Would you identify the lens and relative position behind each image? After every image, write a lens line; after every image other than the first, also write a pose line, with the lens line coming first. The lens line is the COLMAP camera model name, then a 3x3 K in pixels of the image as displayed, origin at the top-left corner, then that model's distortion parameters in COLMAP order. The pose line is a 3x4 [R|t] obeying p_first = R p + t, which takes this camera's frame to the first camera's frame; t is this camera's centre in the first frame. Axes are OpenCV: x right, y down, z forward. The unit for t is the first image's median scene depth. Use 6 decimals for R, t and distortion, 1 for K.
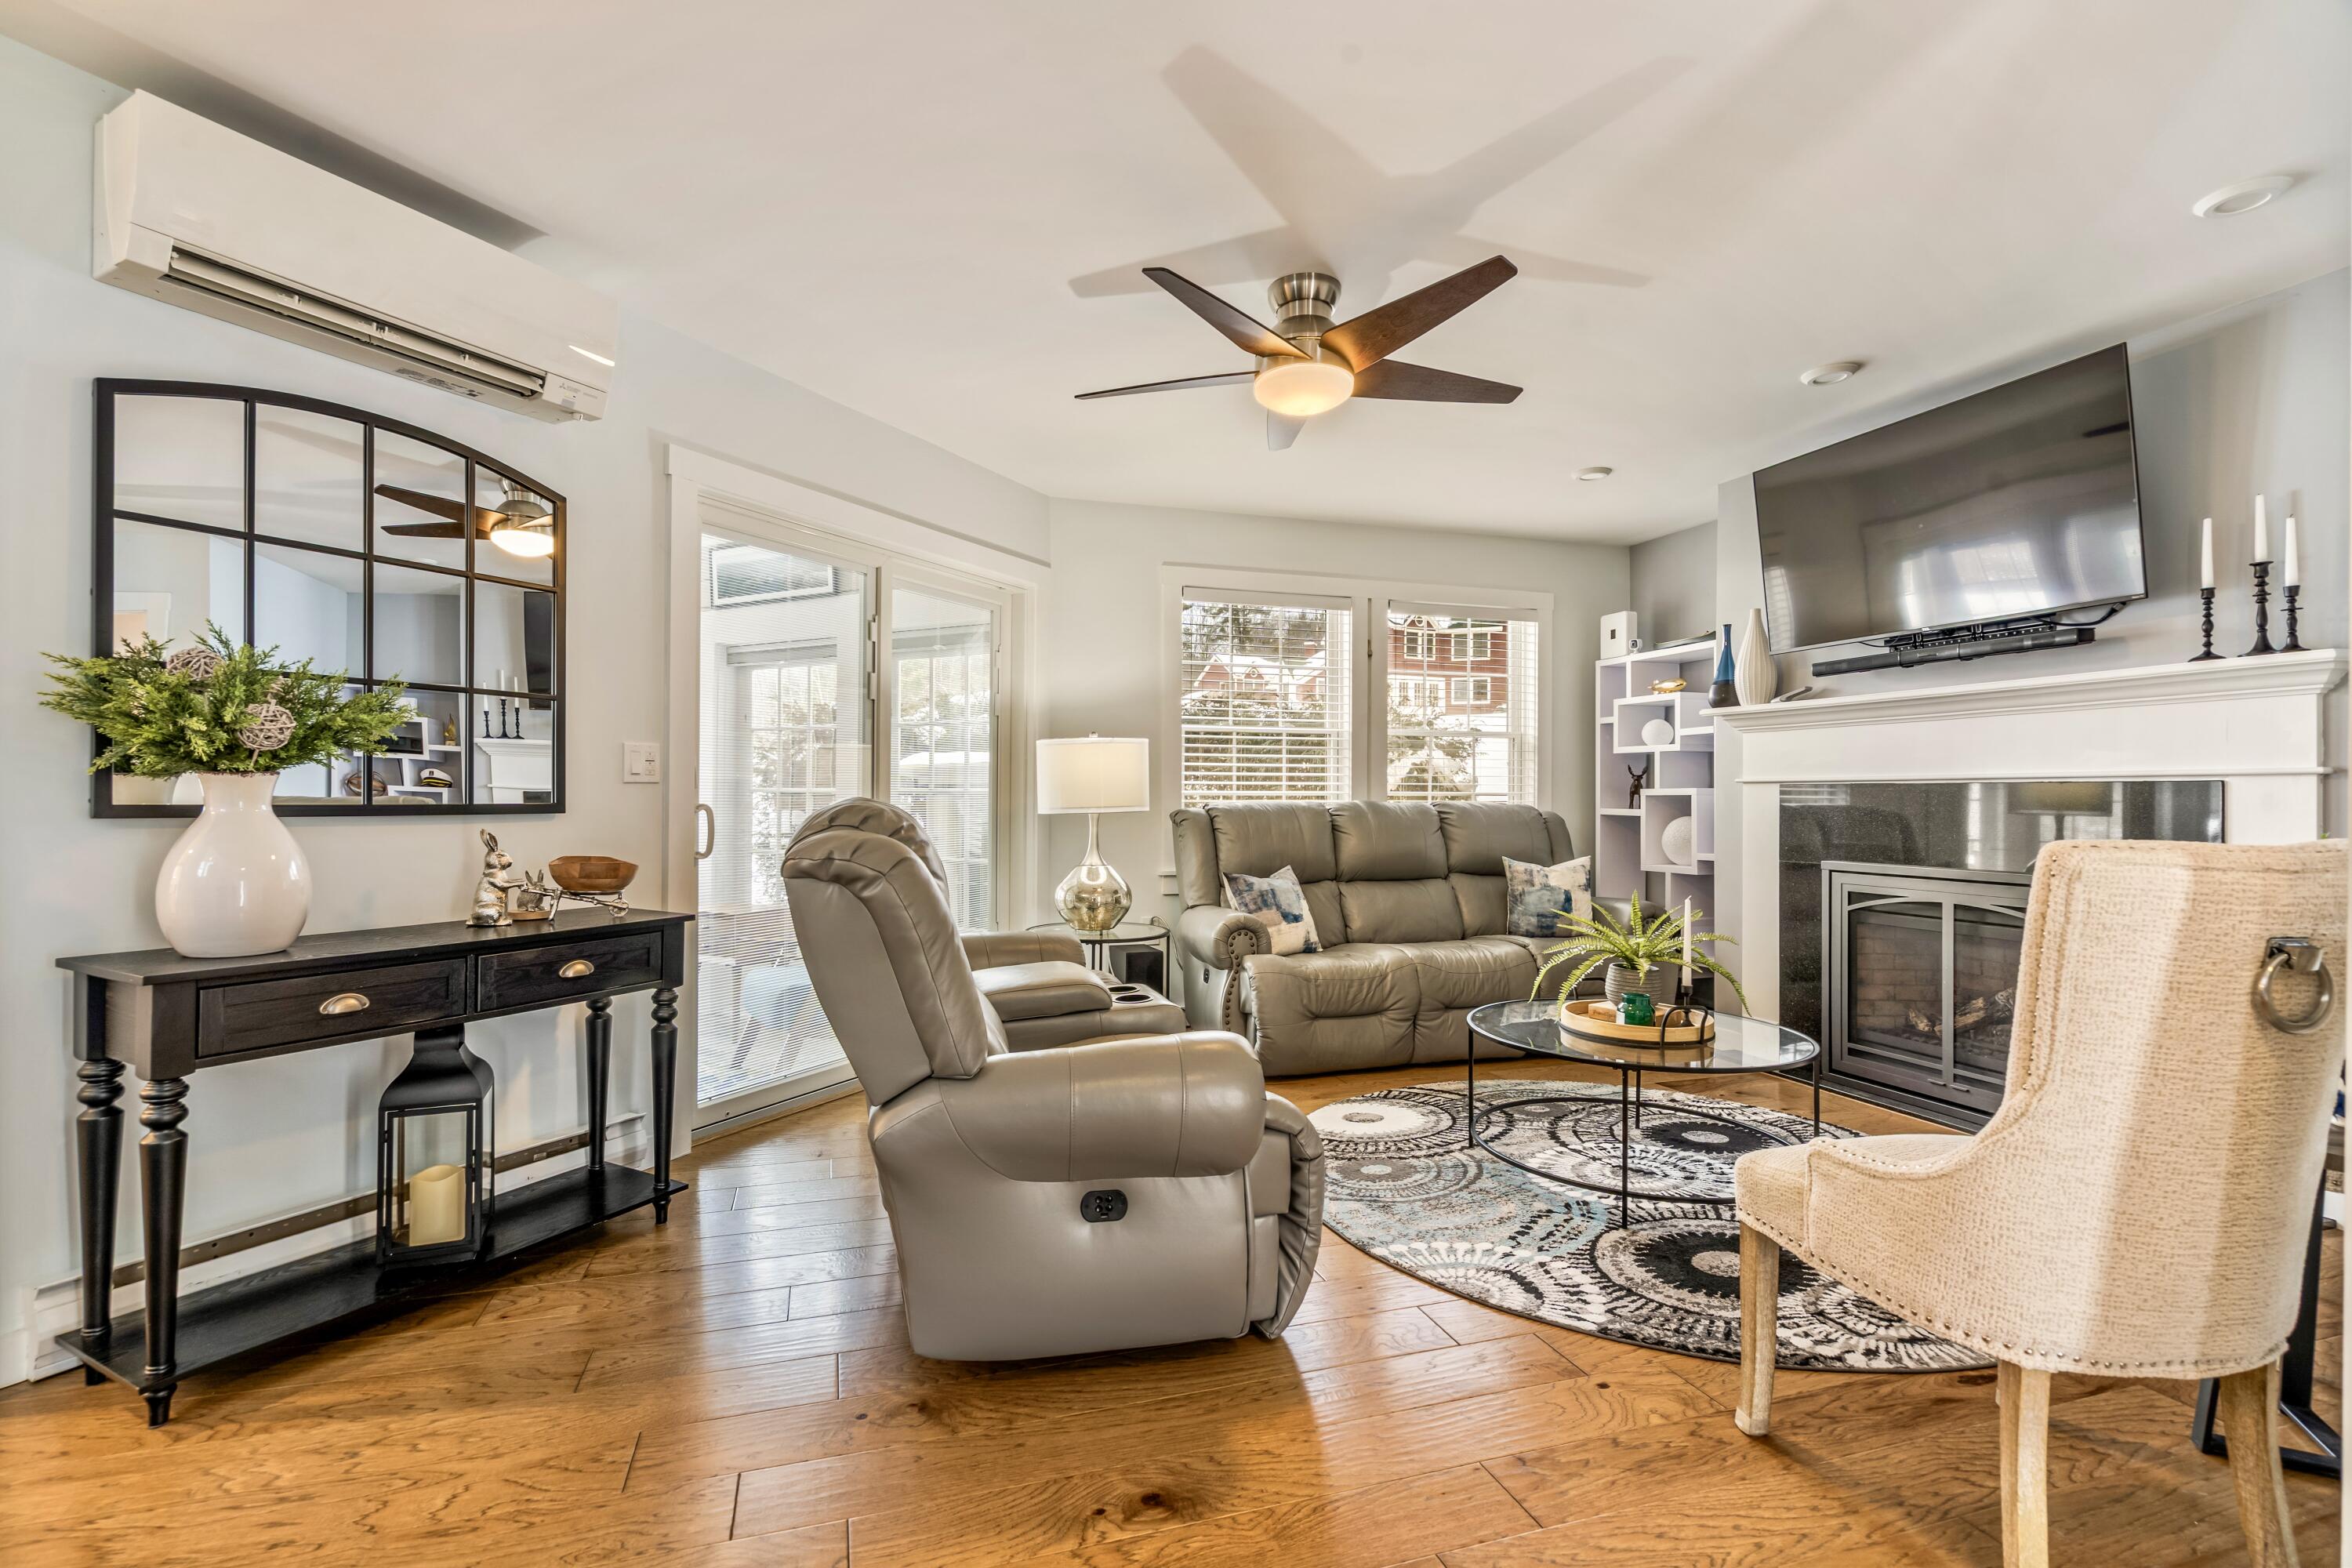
lens RADIAL K [[1075.6, 0, 1164.1], [0, 1075.6, 779.8], [0, 0, 1]] dist [-0.001949, 0.000805]
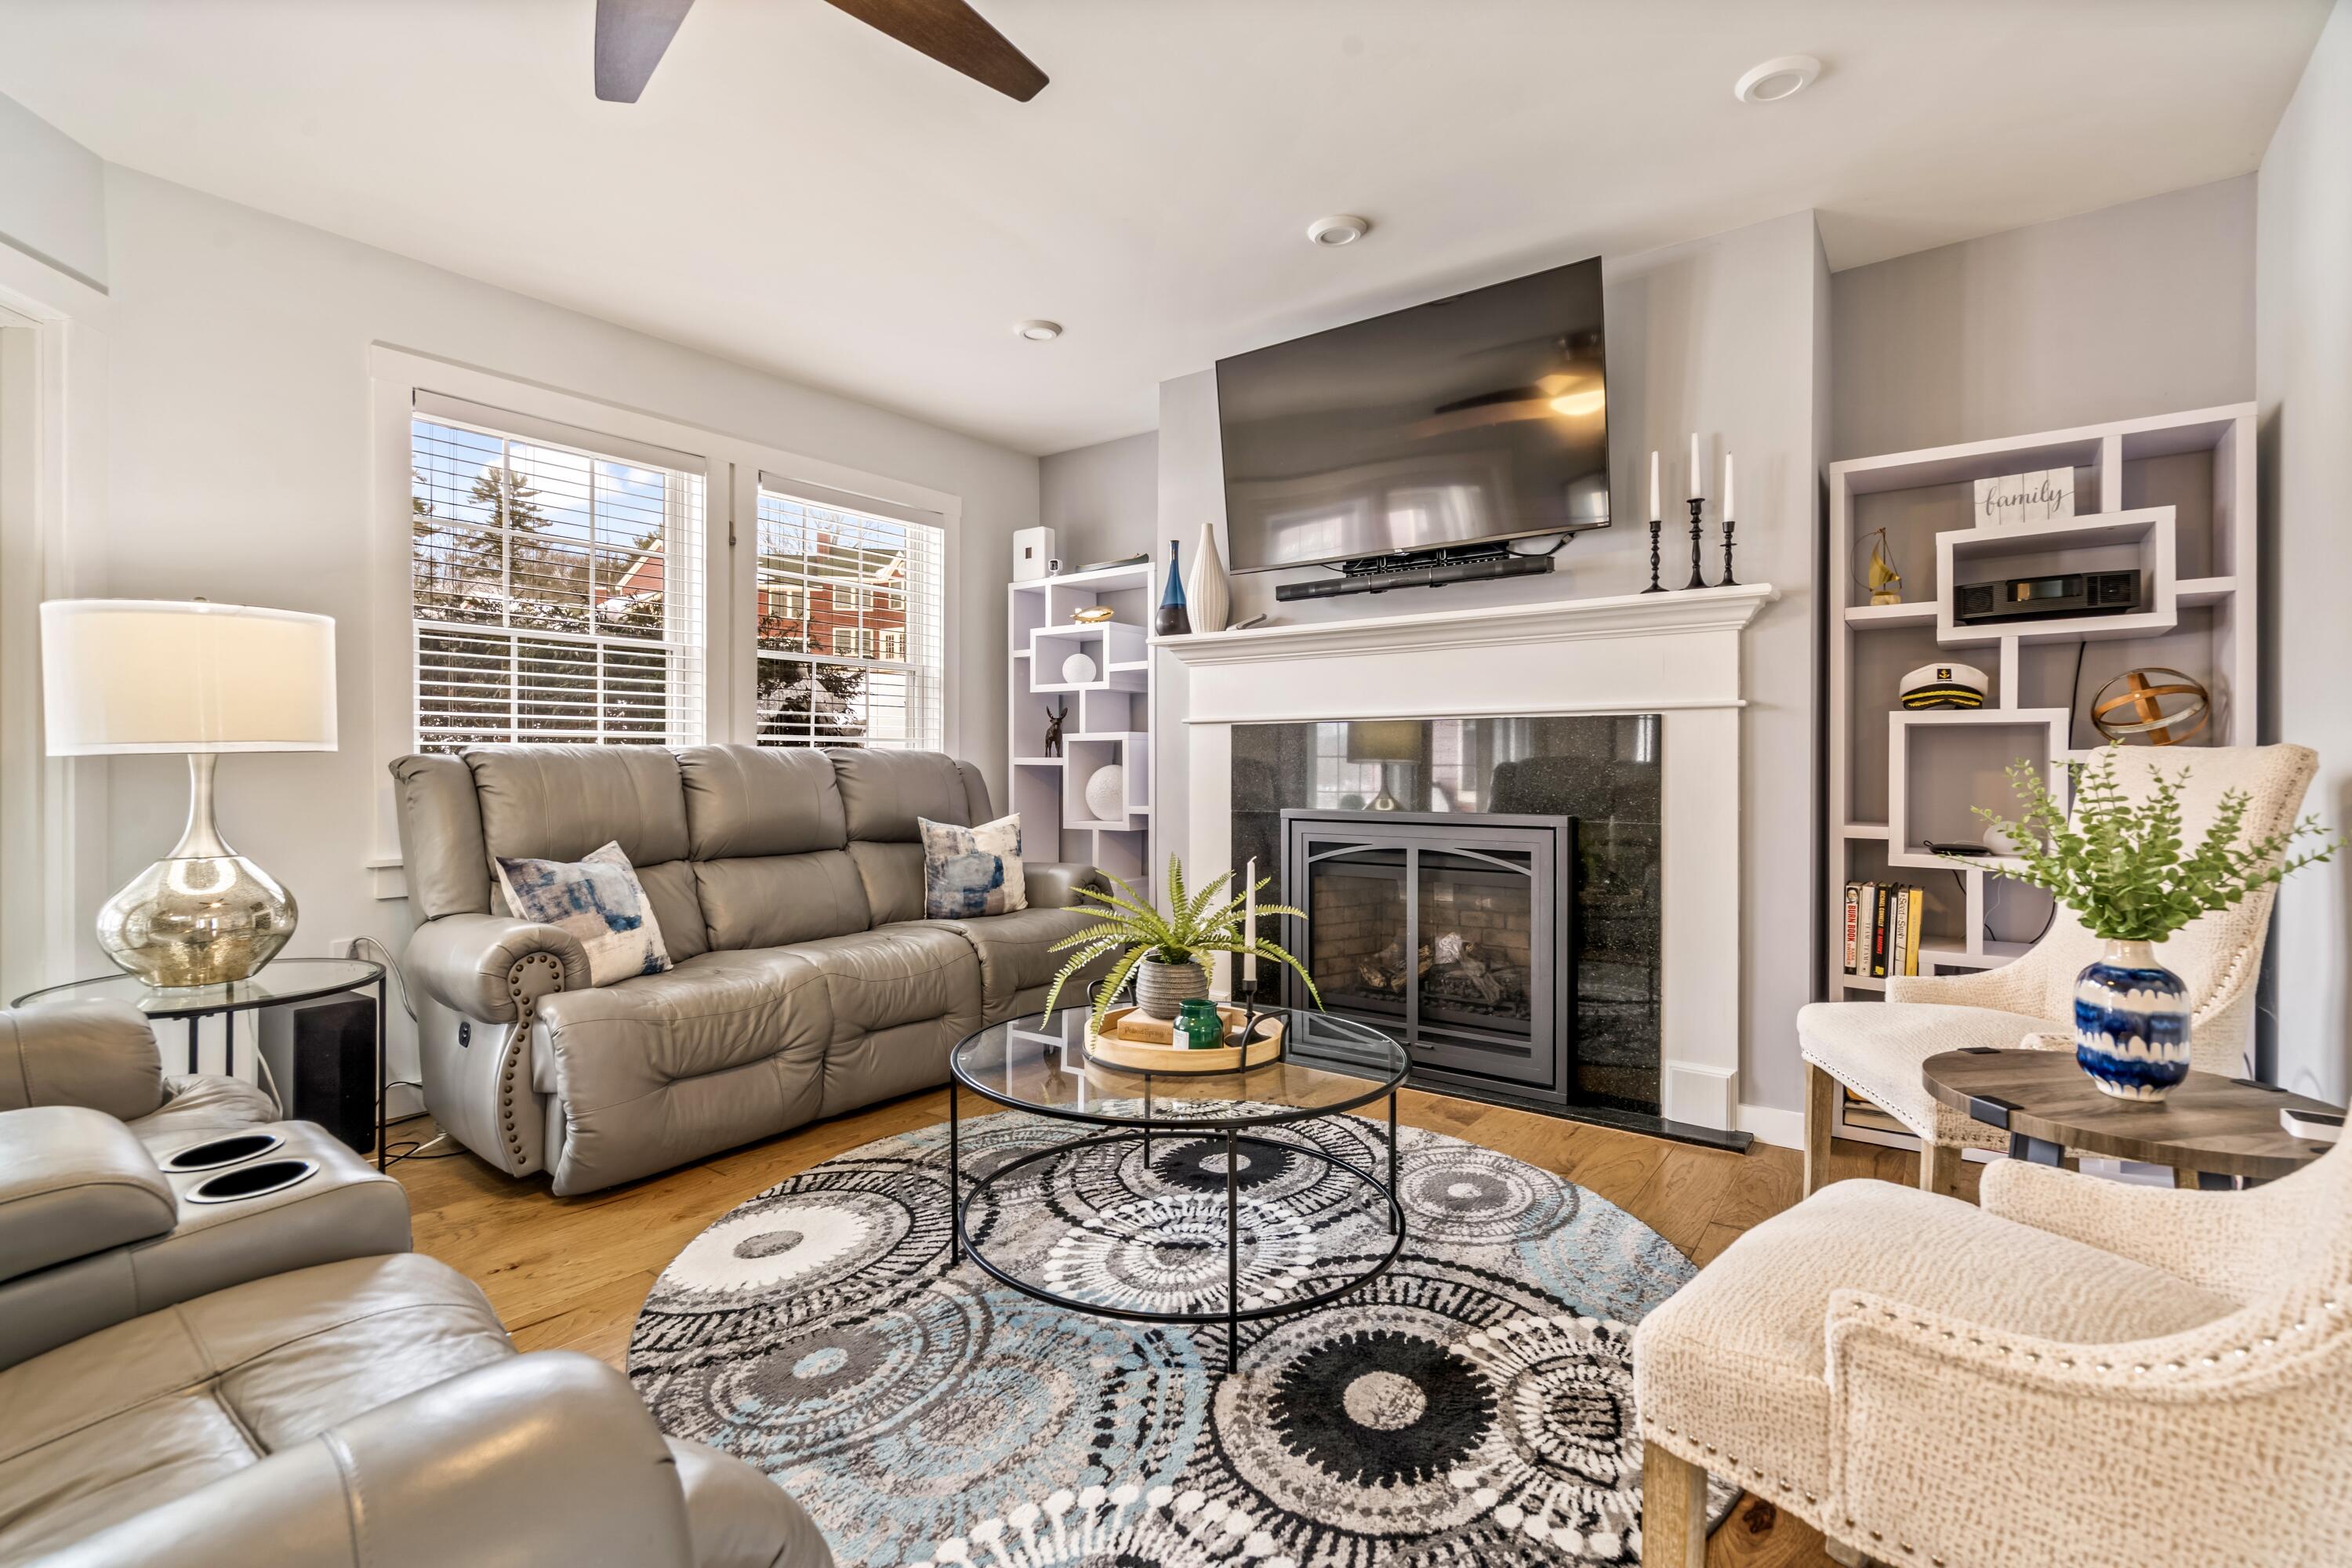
lens RADIAL K [[1080.8, 0, 1162.6], [0, 1080.8, 763.1], [0, 0, 1]] dist [-0.005739, 0.000219]
pose [[0.815425, -0.003967, 0.578849, 0.010835], [-0.004814, 0.999895, 0.013635, 0.025485], [-0.578842, -0.013905, 0.815321, 0.319933]]
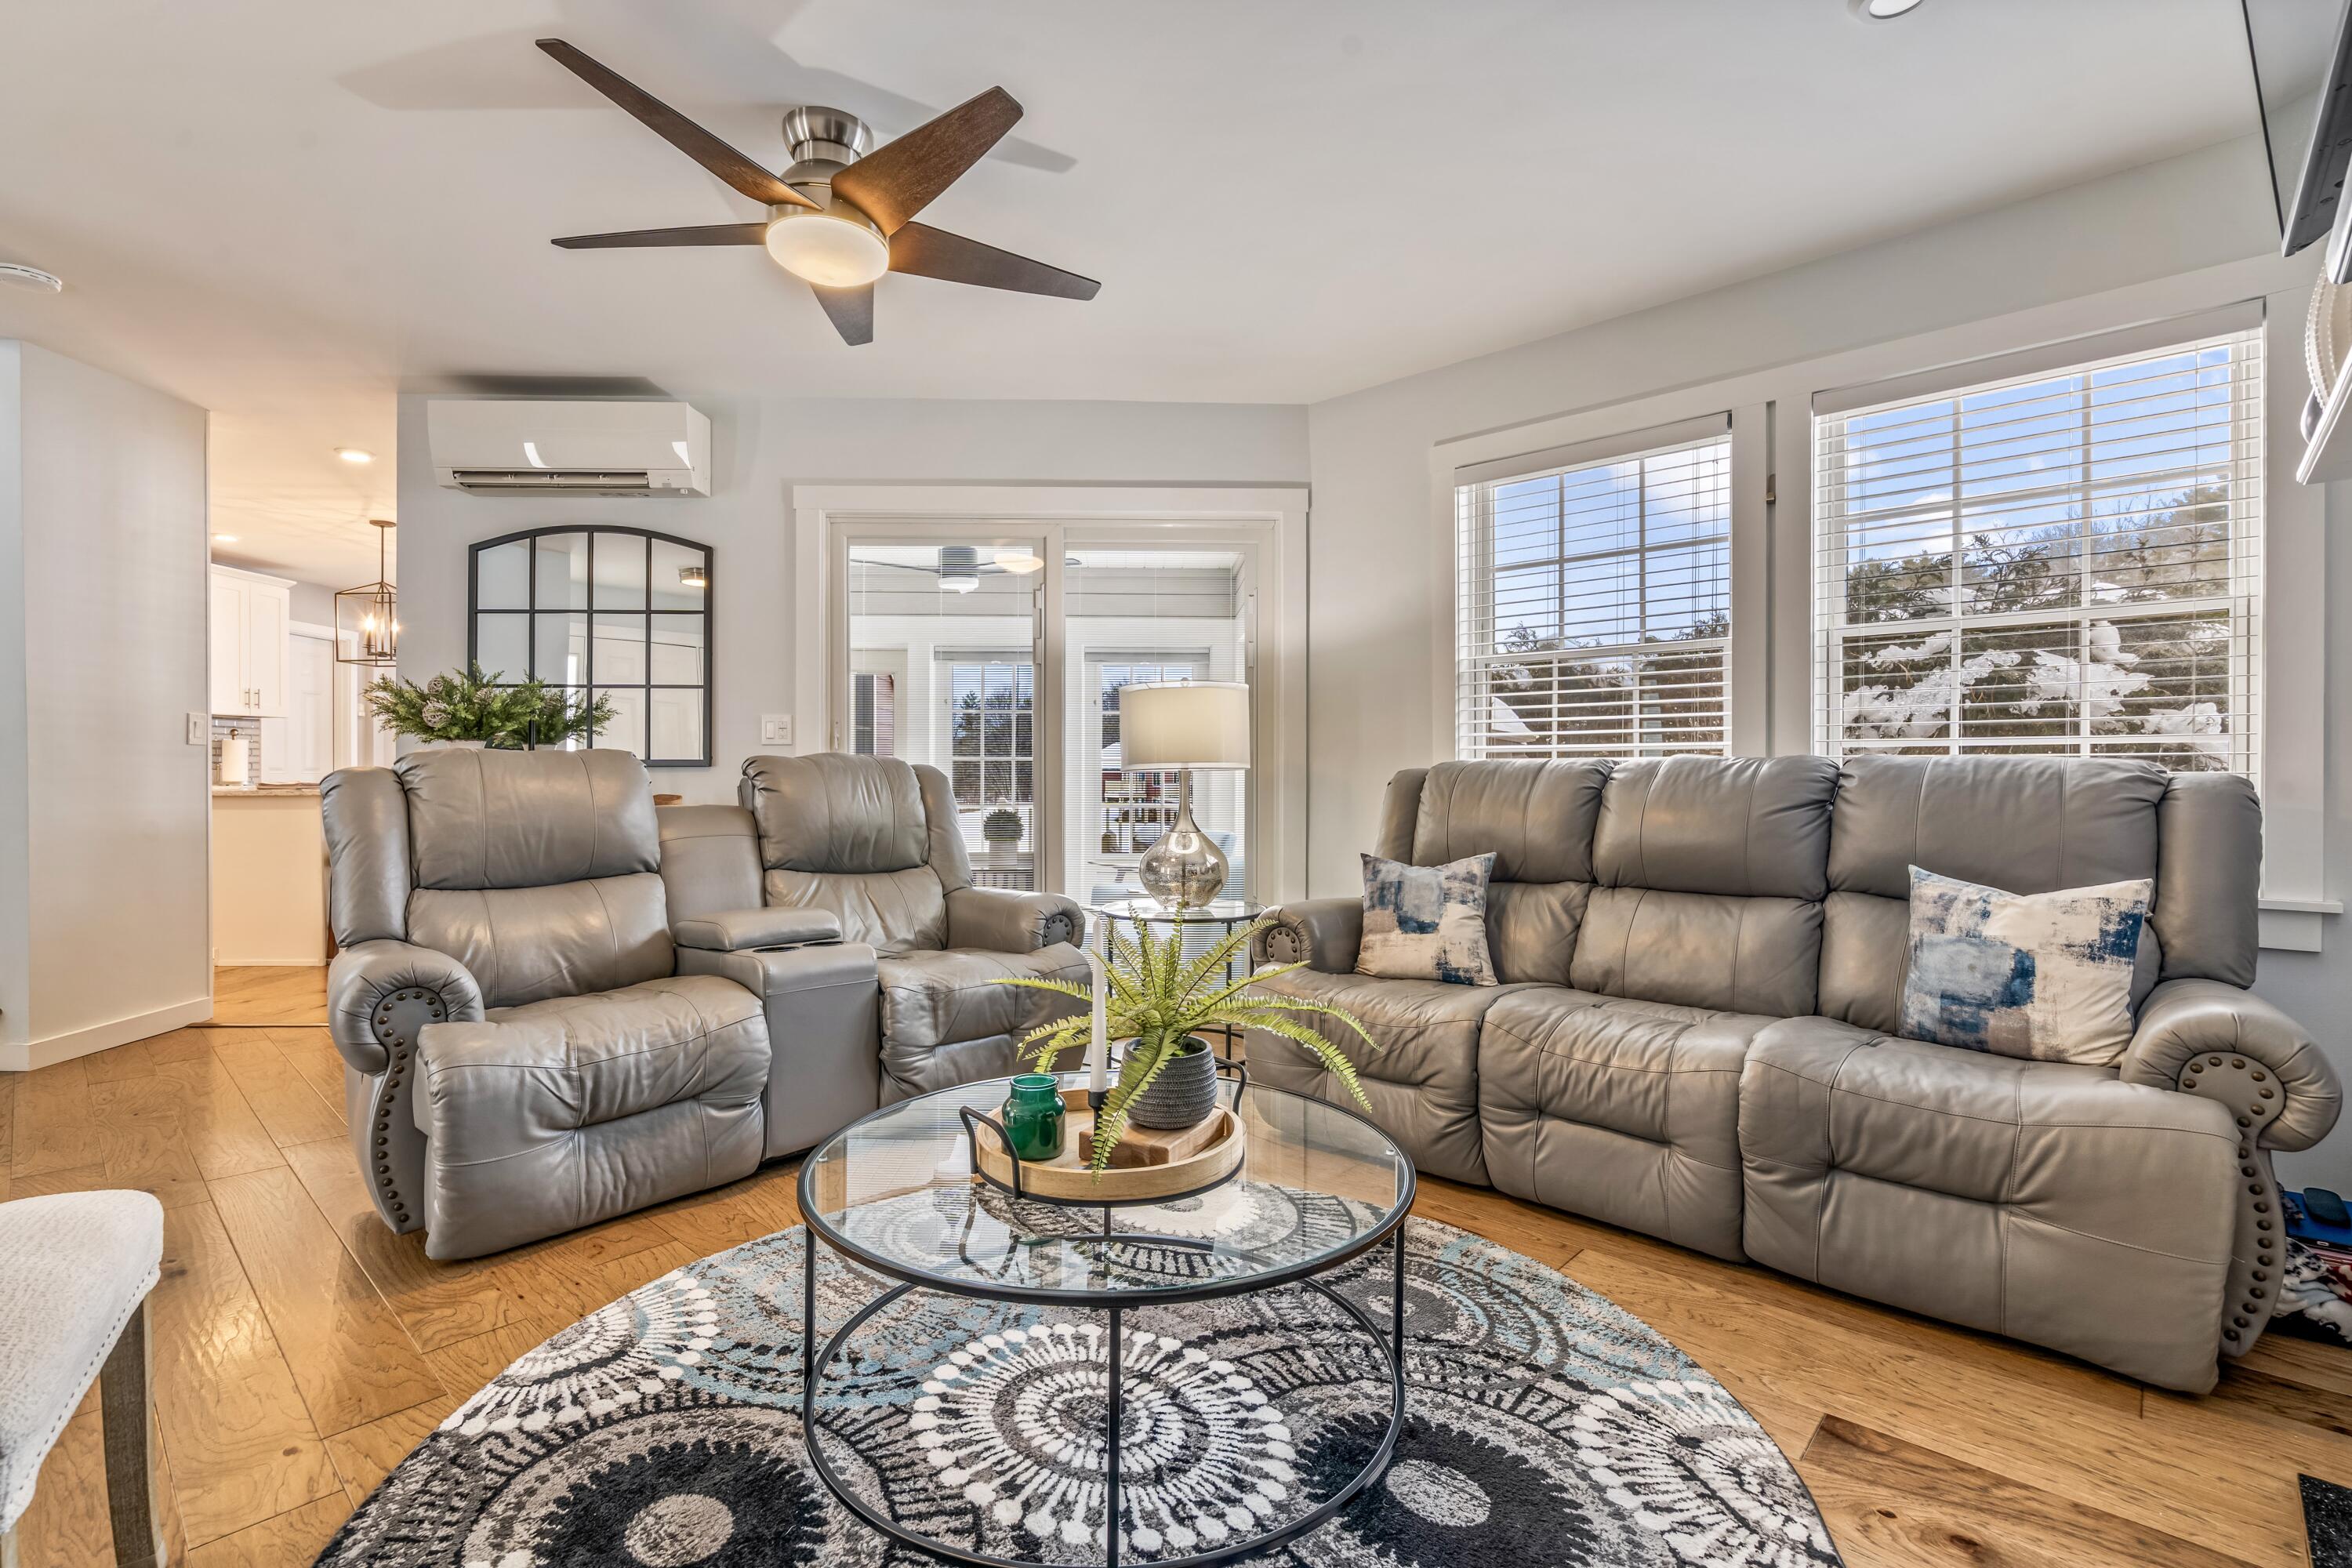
lens RADIAL K [[1073.7, 0, 1163.0], [0, 1073.7, 774.6], [0, 0, 1]] dist [-0.006716, -0.000041]
pose [[0.487314, -0.003033, -0.873222, 0.681909], [0.011217, 0.999933, 0.002787, 0.030981], [0.873155, -0.011153, 0.487315, 0.569294]]
